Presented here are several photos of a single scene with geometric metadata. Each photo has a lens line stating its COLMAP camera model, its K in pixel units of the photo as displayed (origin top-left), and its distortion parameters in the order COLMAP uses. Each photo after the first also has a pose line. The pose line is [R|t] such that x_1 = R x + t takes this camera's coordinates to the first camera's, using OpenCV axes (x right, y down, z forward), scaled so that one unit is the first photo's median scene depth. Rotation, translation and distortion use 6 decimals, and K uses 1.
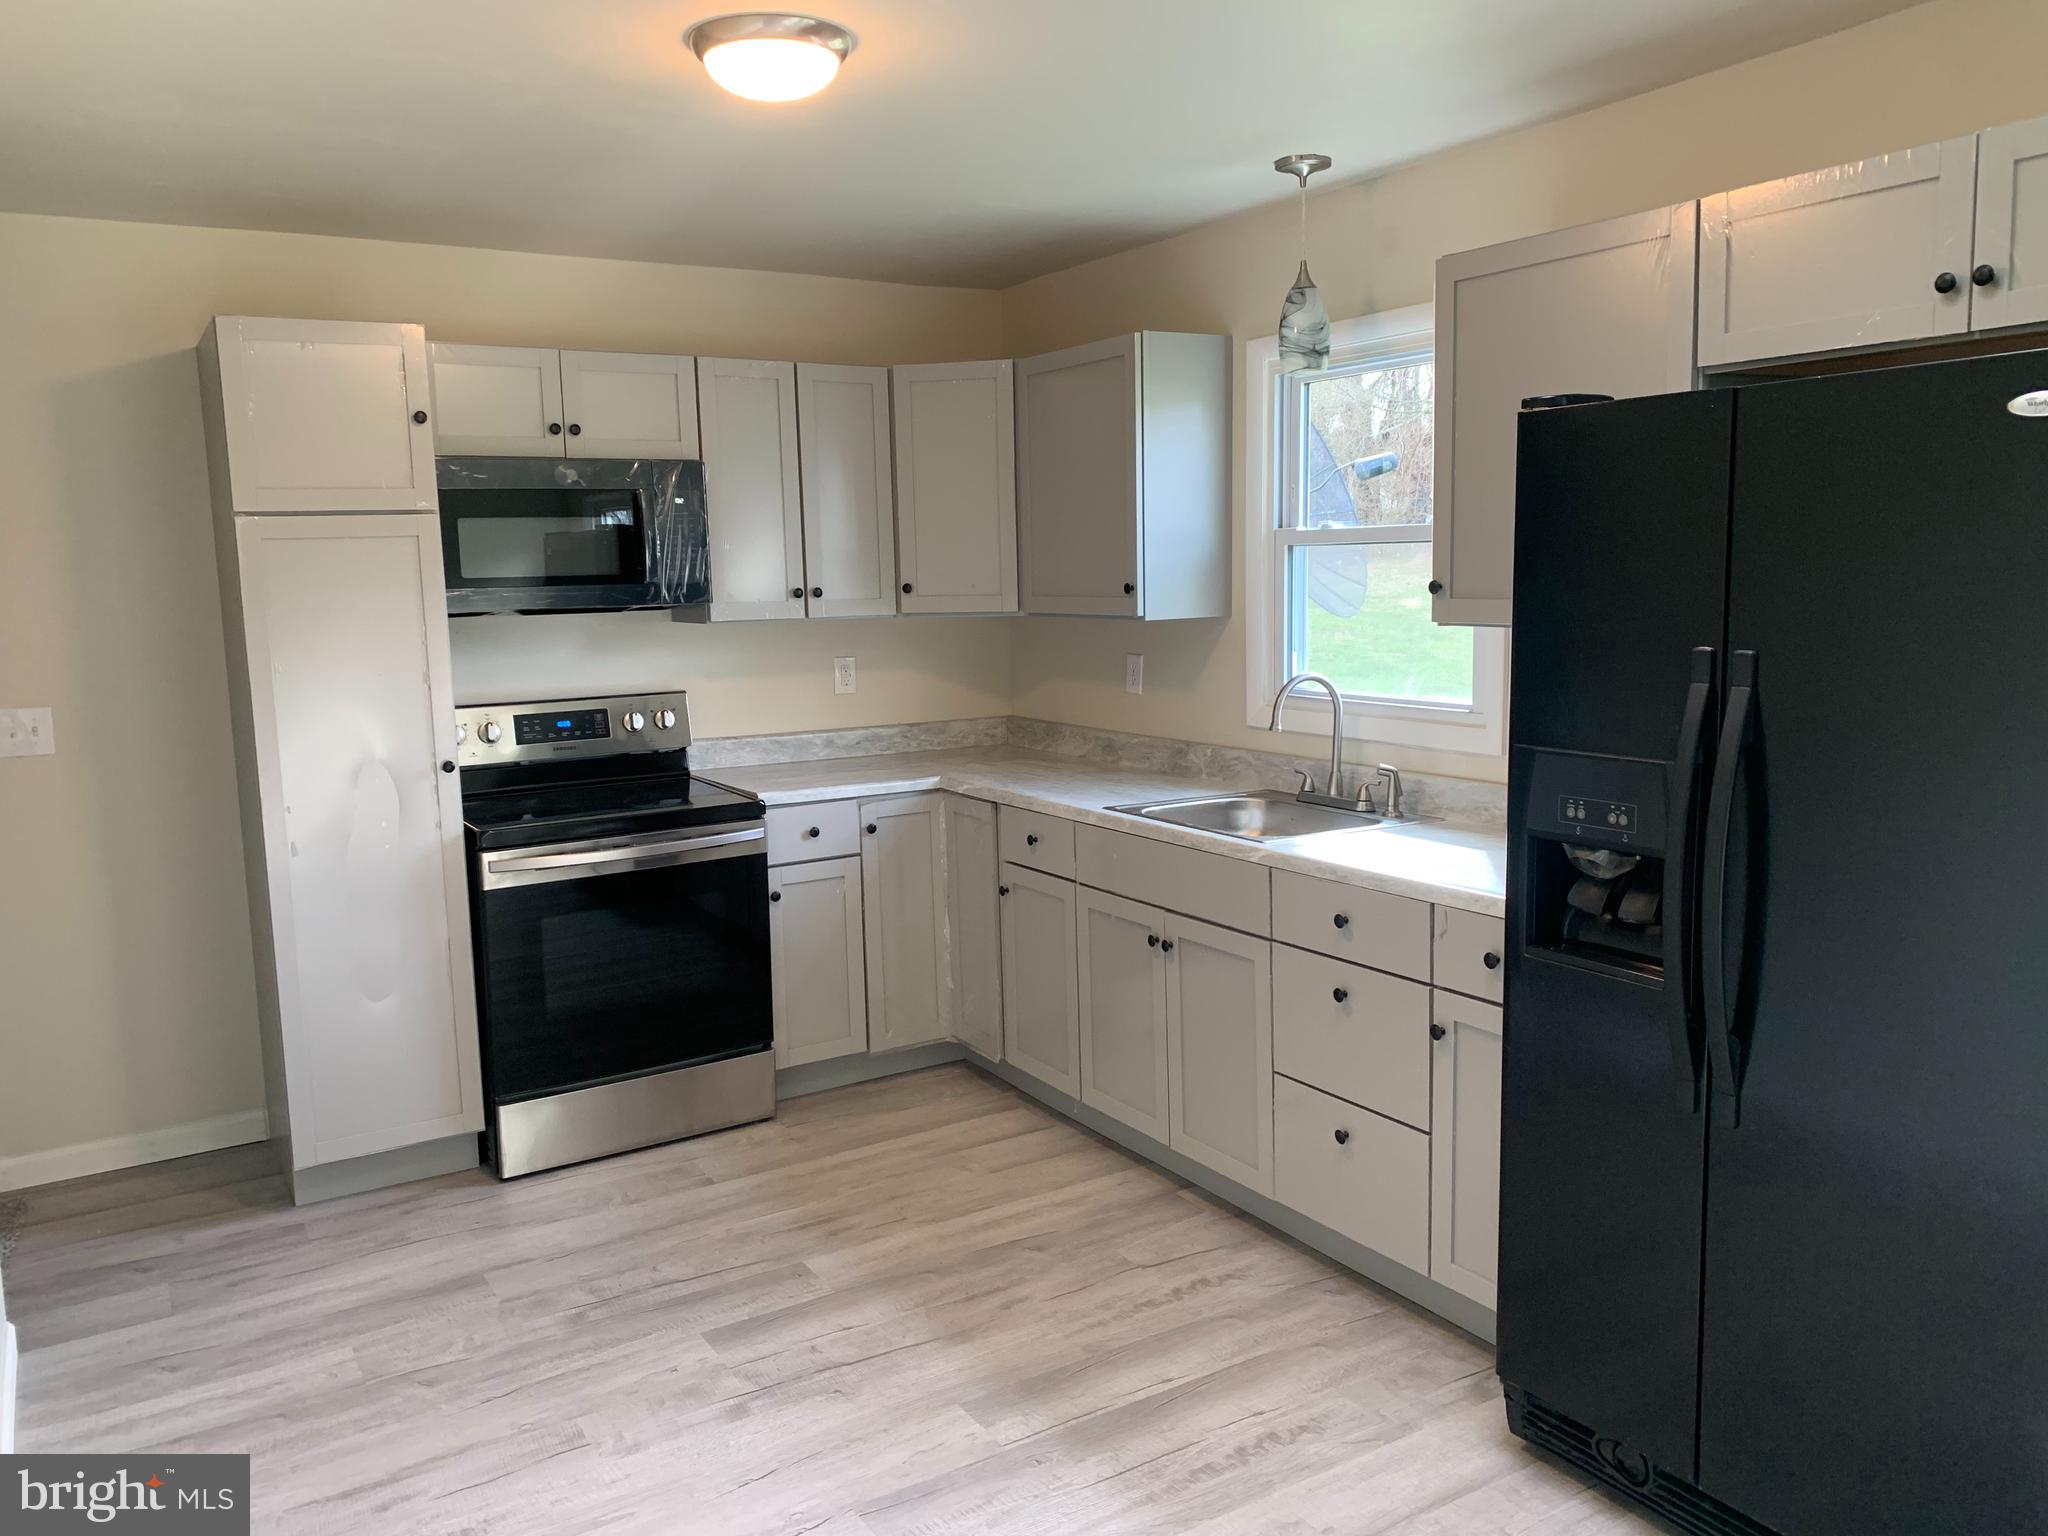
lens RADIAL K [[1563.7, 0, 1024.0], [0, 1563.7, 768.0], [0, 0, 1]] dist [0.082449, -0.101657]
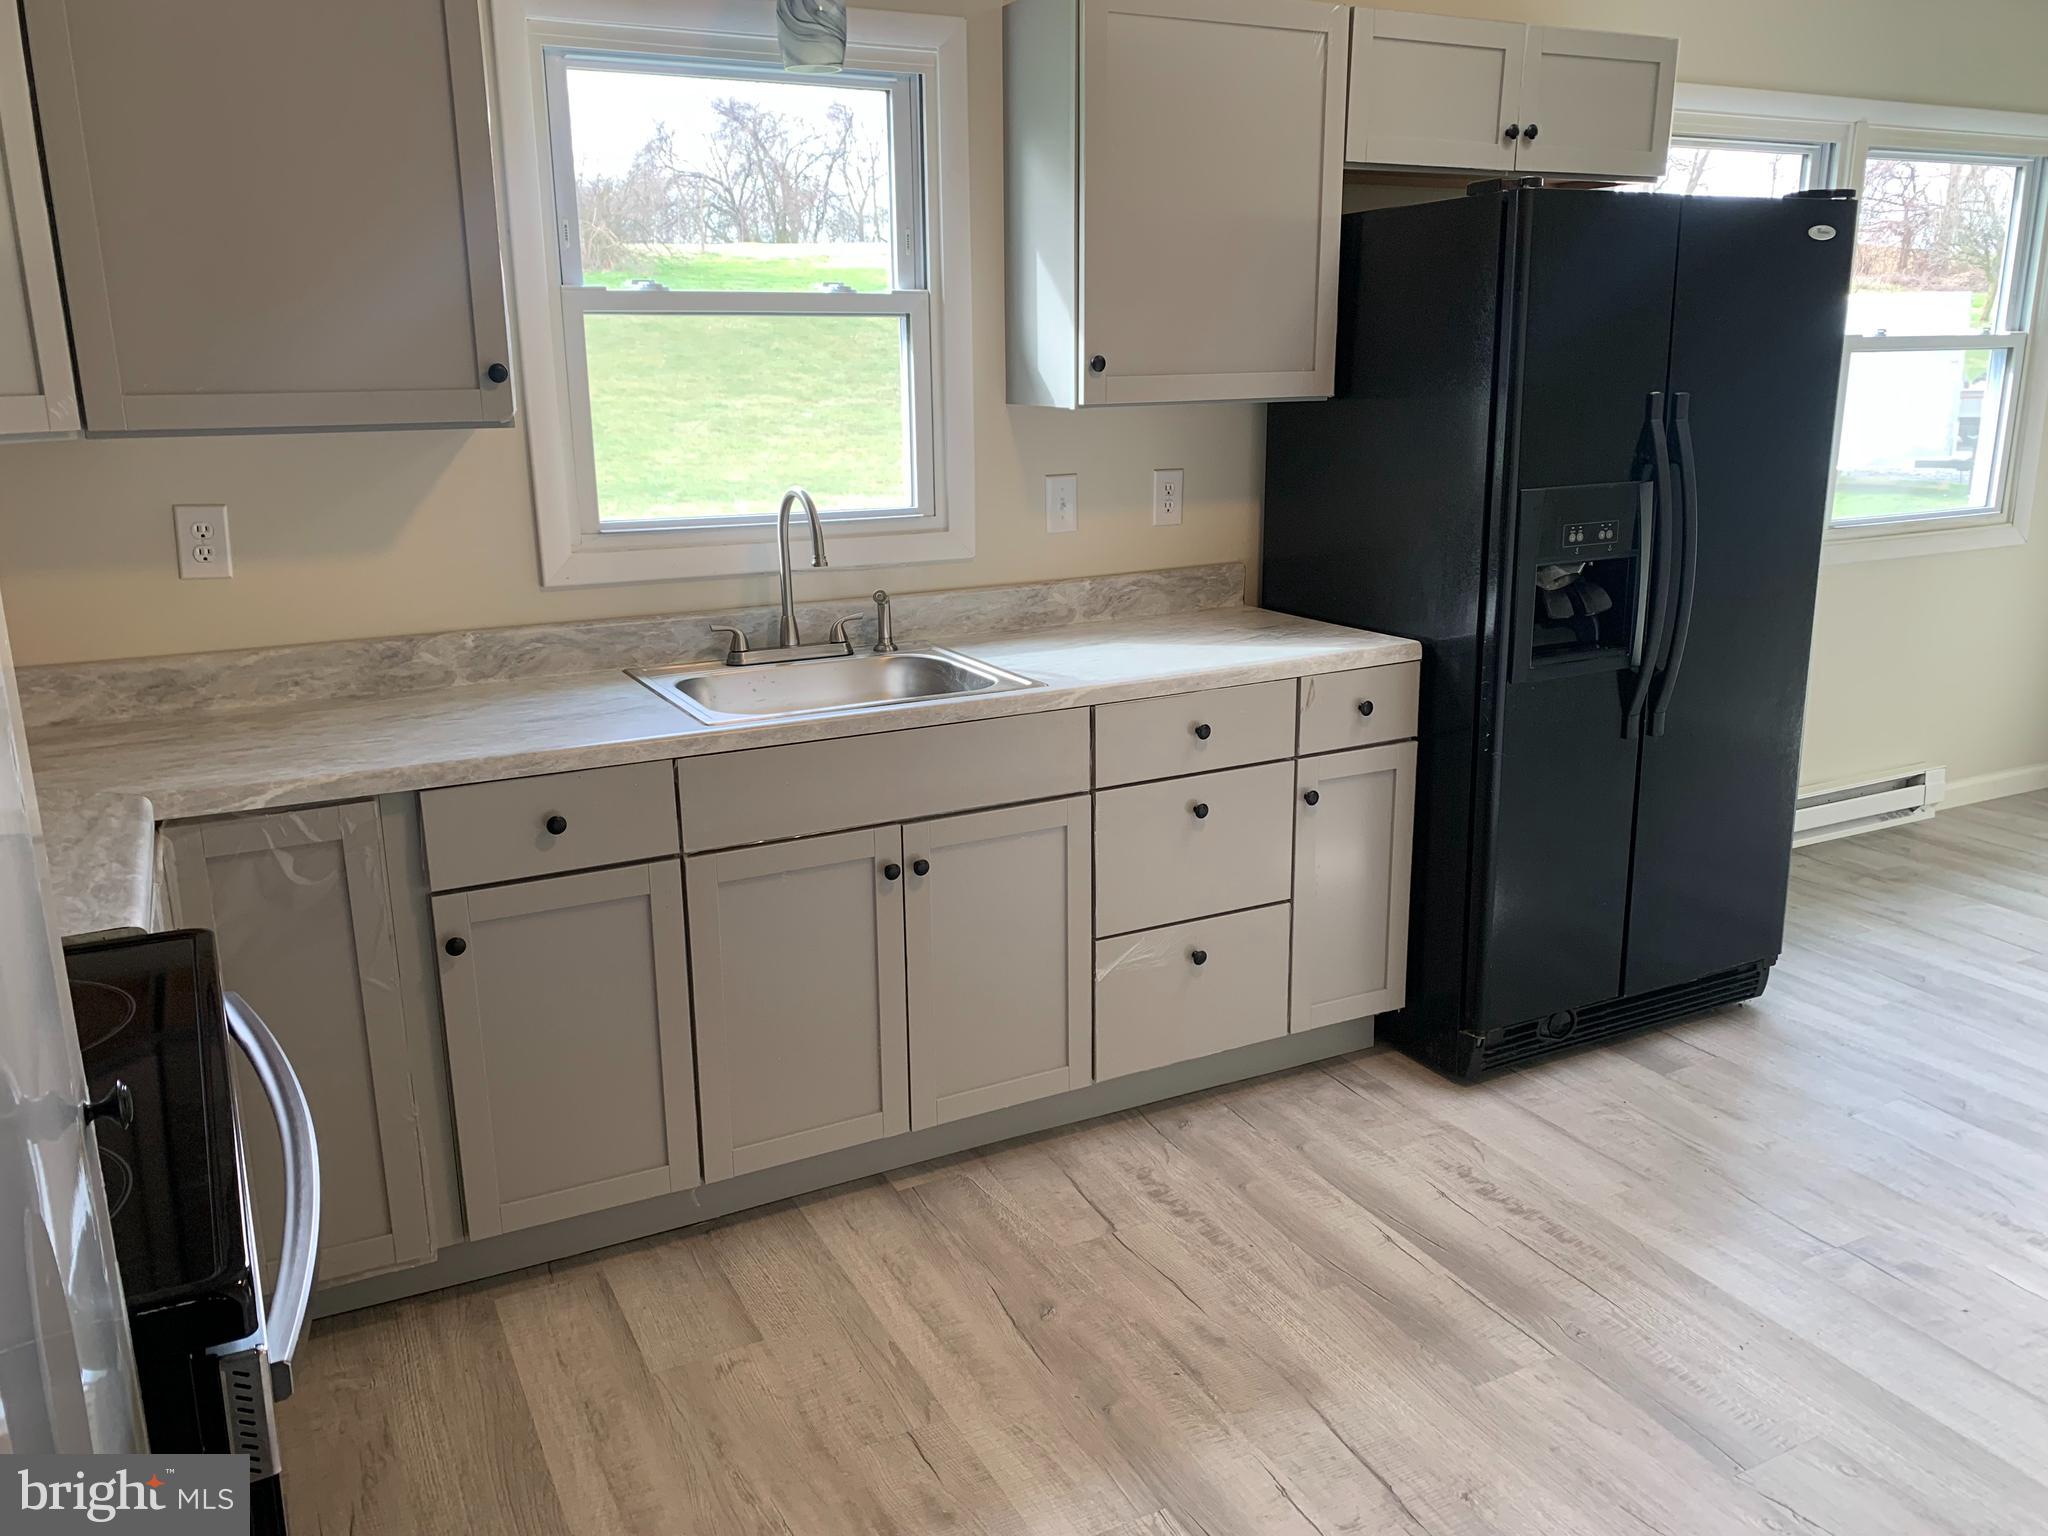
lens RADIAL K [[1560.0, 0, 1027.2], [0, 1560.0, 740.4], [0, 0, 1]] dist [0.021719, -0.007361]
pose [[0.081392, -0.224543, 0.971059, -0.599150], [0.140804, 0.967111, 0.211829, -0.090701], [-0.986686, 0.119488, 0.110331, 0.867065]]
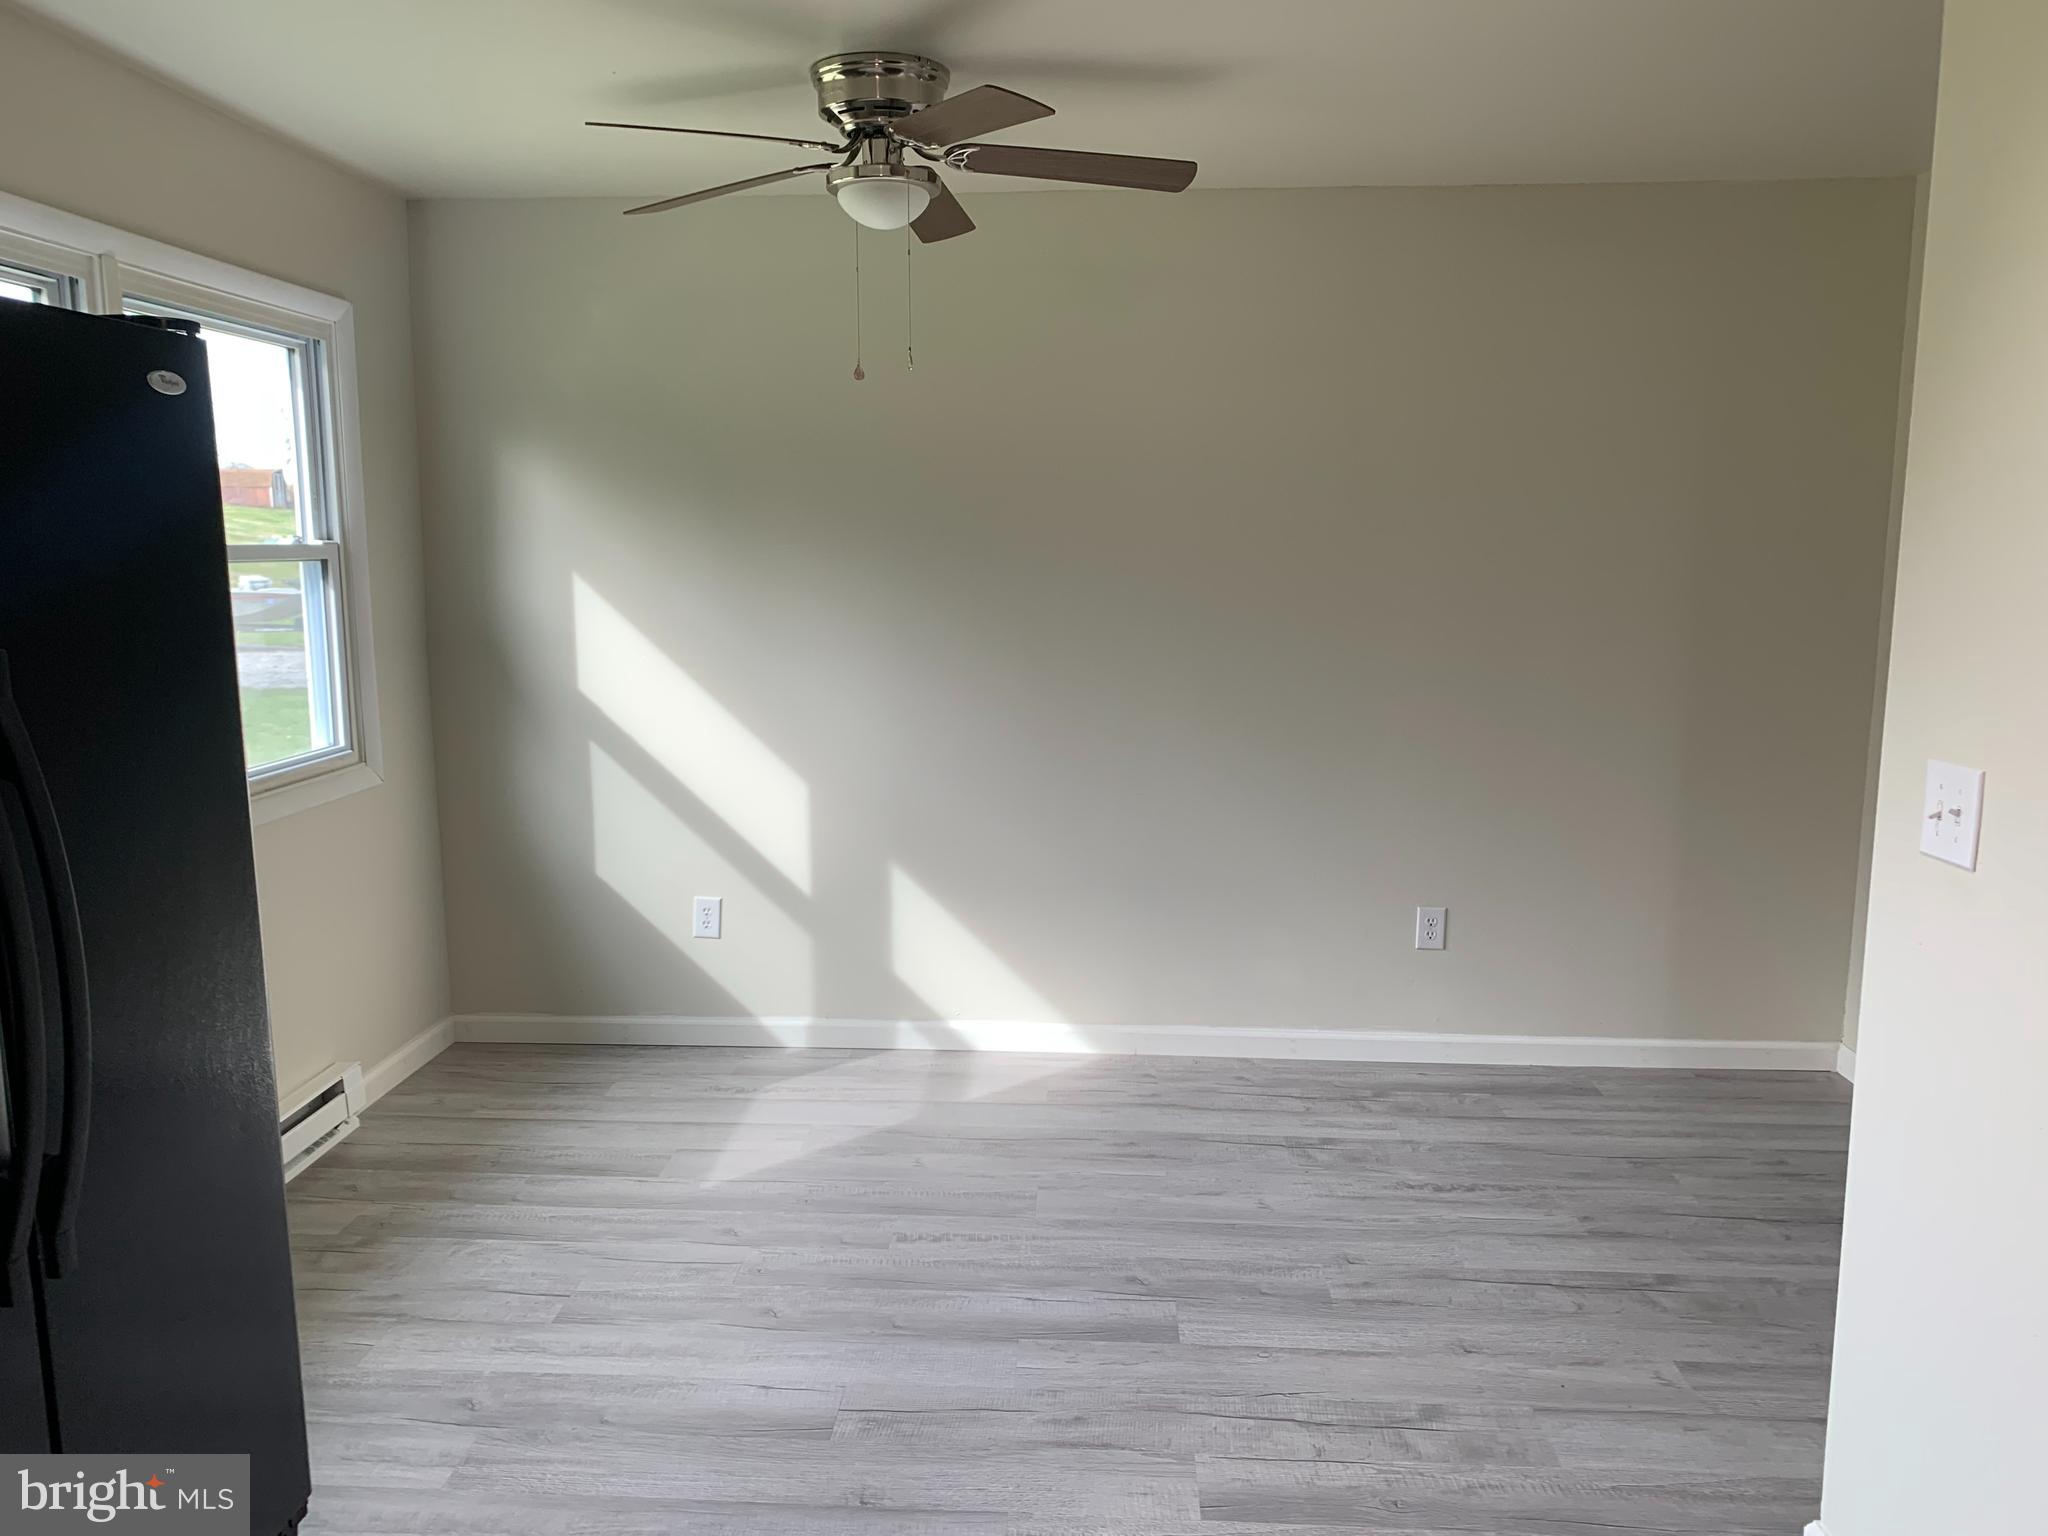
lens RADIAL K [[1565.9, 0, 977.5], [0, 1565.9, 788.2], [0, 0, 1]] dist [0.005526, 0.004091]
pose [[-0.806029, -0.071355, 0.587559, -0.209467], [0.098029, 0.962902, 0.251417, -0.091041], [-0.583702, 0.260248, -0.769132, 0.782238]]
